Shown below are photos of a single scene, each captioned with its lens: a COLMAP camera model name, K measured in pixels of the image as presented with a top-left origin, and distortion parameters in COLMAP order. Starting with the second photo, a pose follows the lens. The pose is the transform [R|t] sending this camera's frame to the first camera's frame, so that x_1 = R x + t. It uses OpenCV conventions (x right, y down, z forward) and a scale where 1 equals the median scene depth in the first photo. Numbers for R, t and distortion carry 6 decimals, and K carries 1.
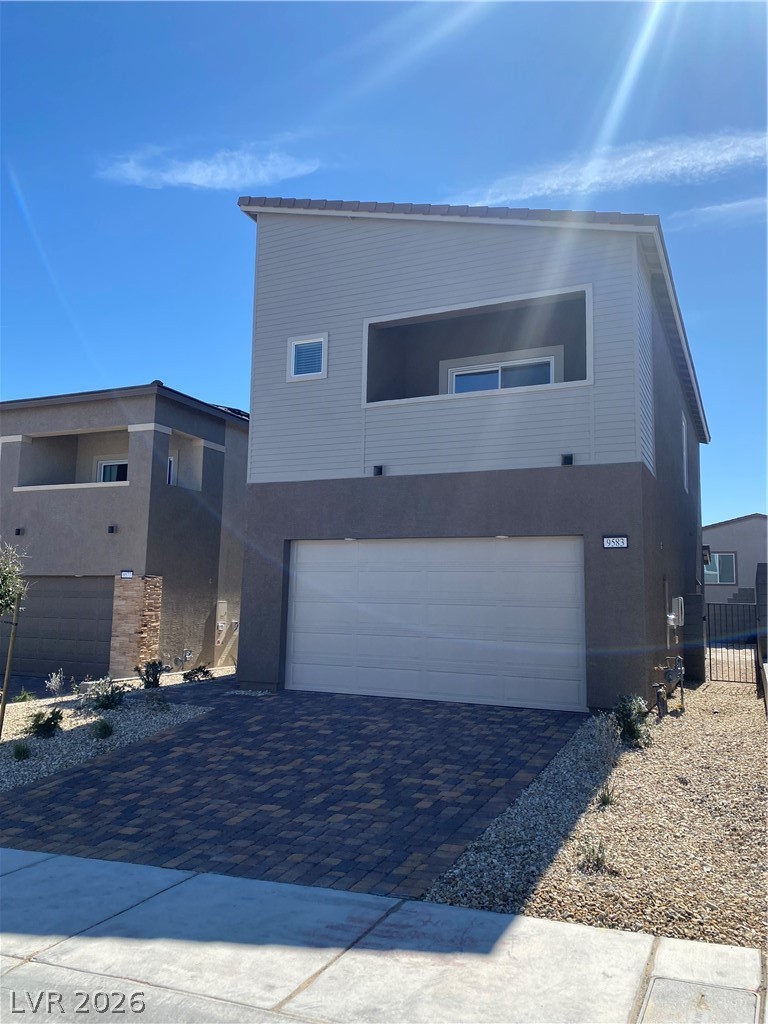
lens RADIAL K [[755.9, 0, 384.0], [0, 755.9, 512.0], [0, 0, 1]] dist [0.056728, -0.060162]
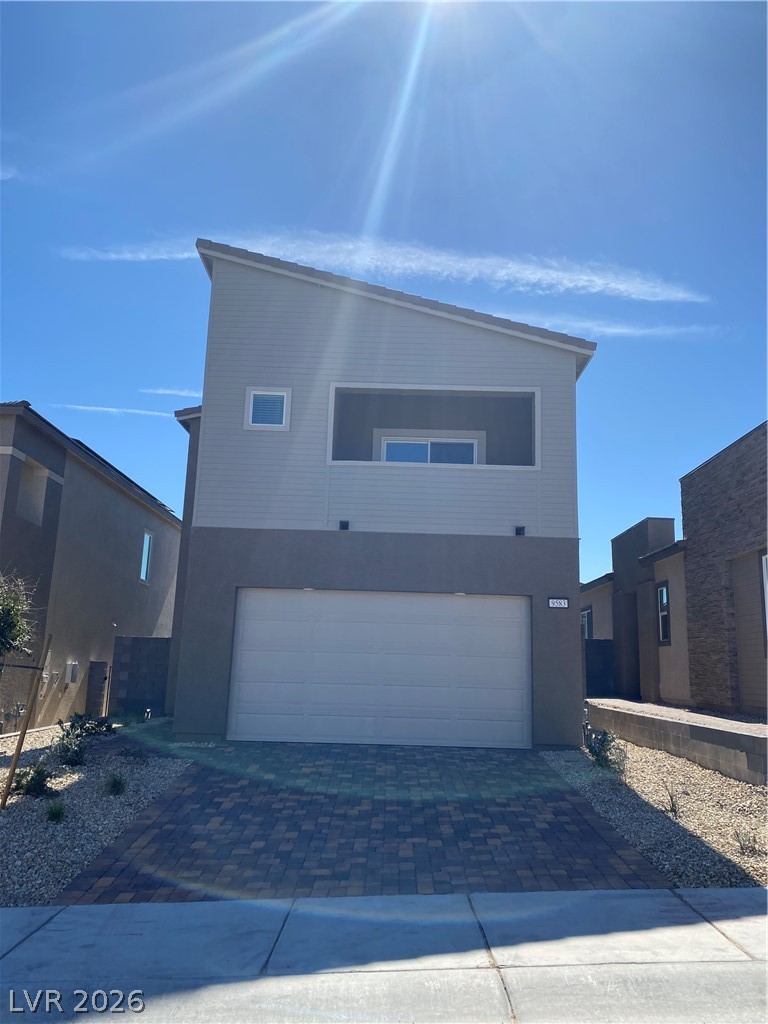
lens RADIAL K [[755.9, 0, 384.0], [0, 755.9, 512.0], [0, 0, 1]] dist [0.056728, -0.060162]
pose [[0.911486, 0.089430, 0.401491, -0.363746], [-0.060900, 0.994662, -0.083297, 0.010831], [-0.406797, 0.051473, 0.912067, 0.008421]]
